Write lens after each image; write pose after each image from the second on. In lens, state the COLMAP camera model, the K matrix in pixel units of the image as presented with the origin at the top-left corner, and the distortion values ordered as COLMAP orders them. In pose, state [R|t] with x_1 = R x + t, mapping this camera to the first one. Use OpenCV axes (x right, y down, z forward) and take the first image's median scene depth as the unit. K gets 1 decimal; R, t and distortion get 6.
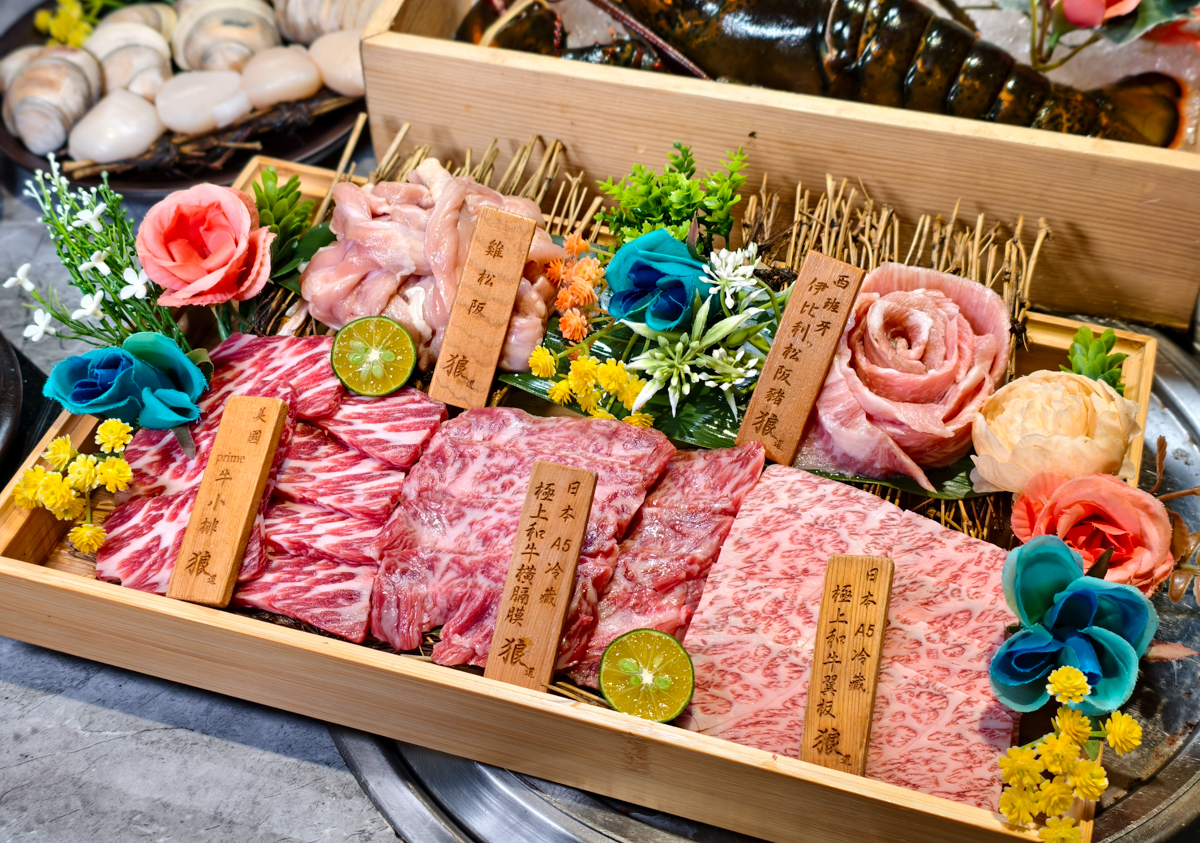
lens RADIAL K [[1813.6, 0, 590.8], [0, 1813.6, 429.9], [0, 0, 1]] dist [0.163346, 0.000000]
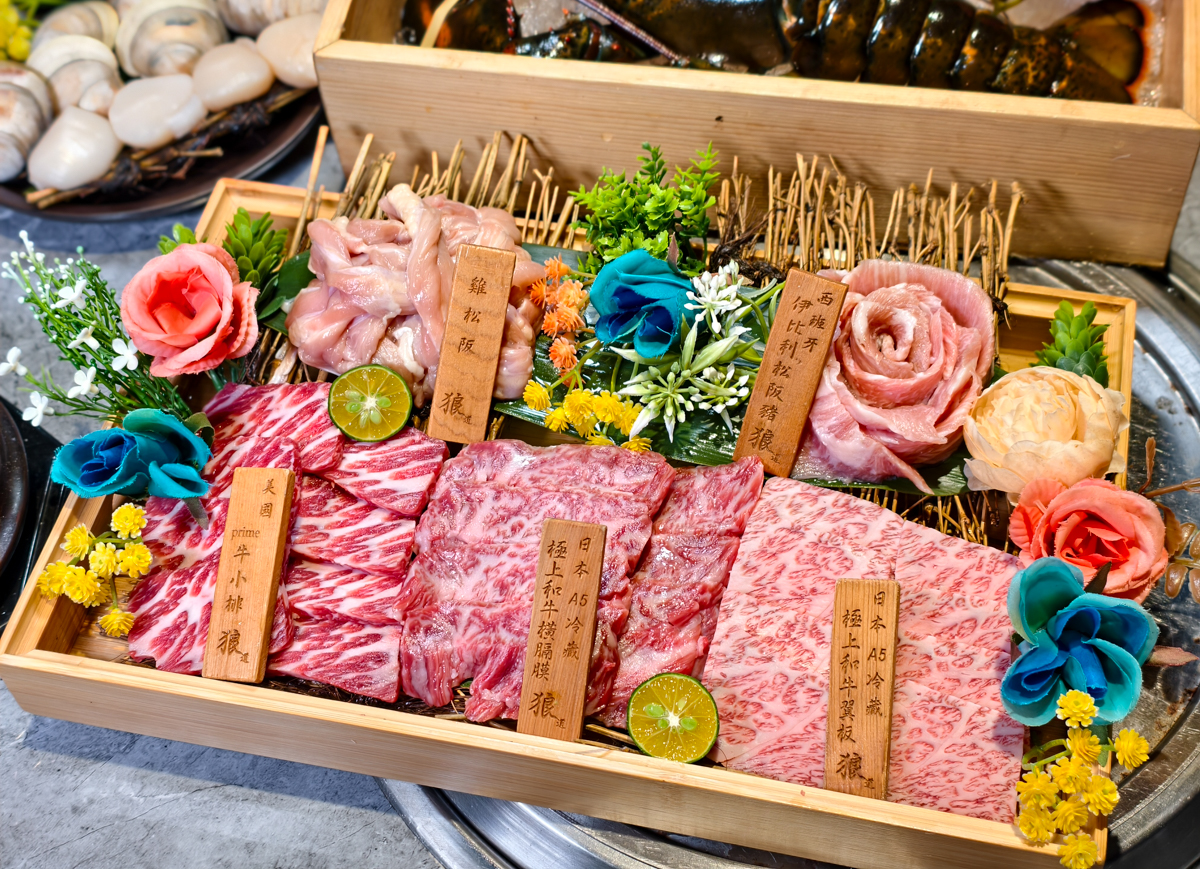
lens RADIAL K [[1809.6, 0, 586.3], [0, 1809.6, 457.6], [0, 0, 1]] dist [0.166323, 0.000000]
pose [[0.994973, -0.099906, 0.006876, -0.009843], [0.097754, 0.983859, 0.149883, -0.155606], [-0.021740, -0.148458, 0.988680, -0.007105]]
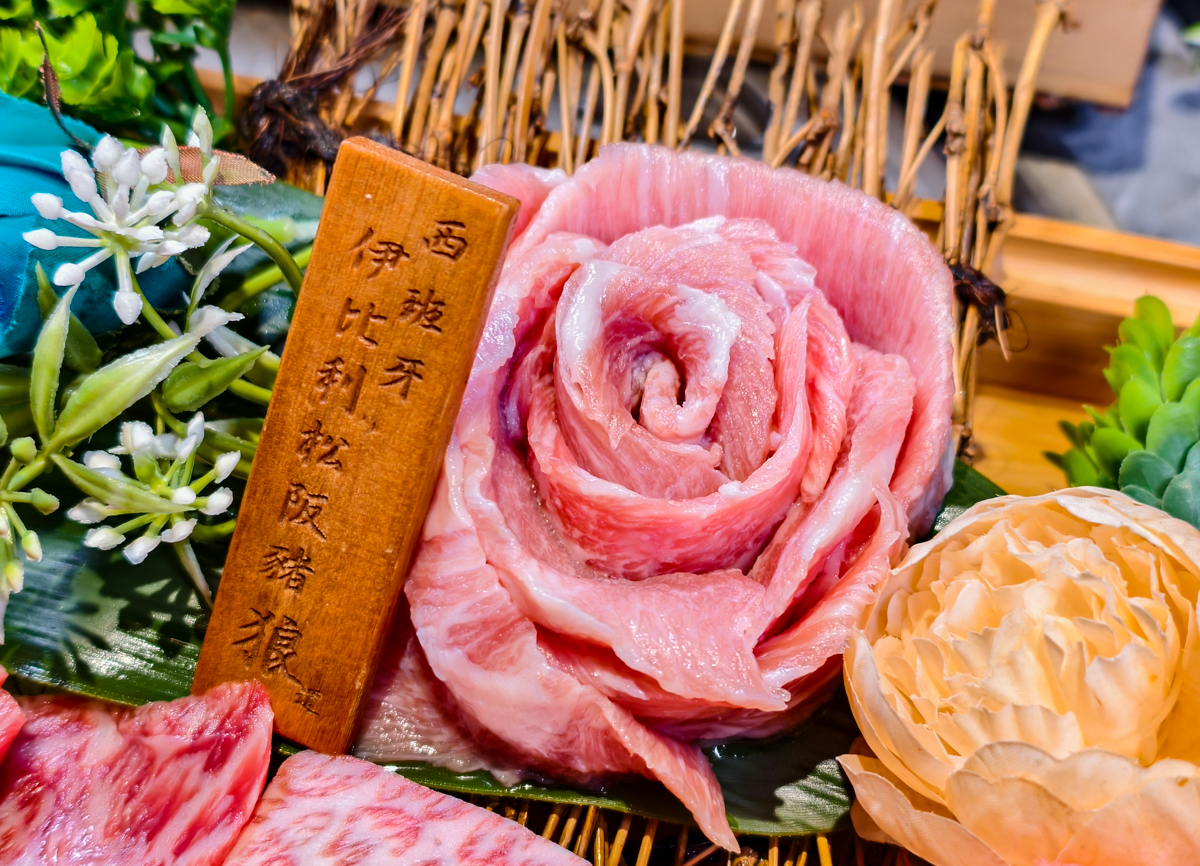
lens RADIAL K [[2052.1, 0, 610.0], [0, 2052.1, 434.4], [0, 0, 1]] dist [0.165322, 0.000000]
pose [[0.998774, -0.040805, 0.028023, 0.152361], [0.035709, 0.985977, 0.163018, -0.104974], [-0.034282, -0.161817, 0.986225, 0.614487]]
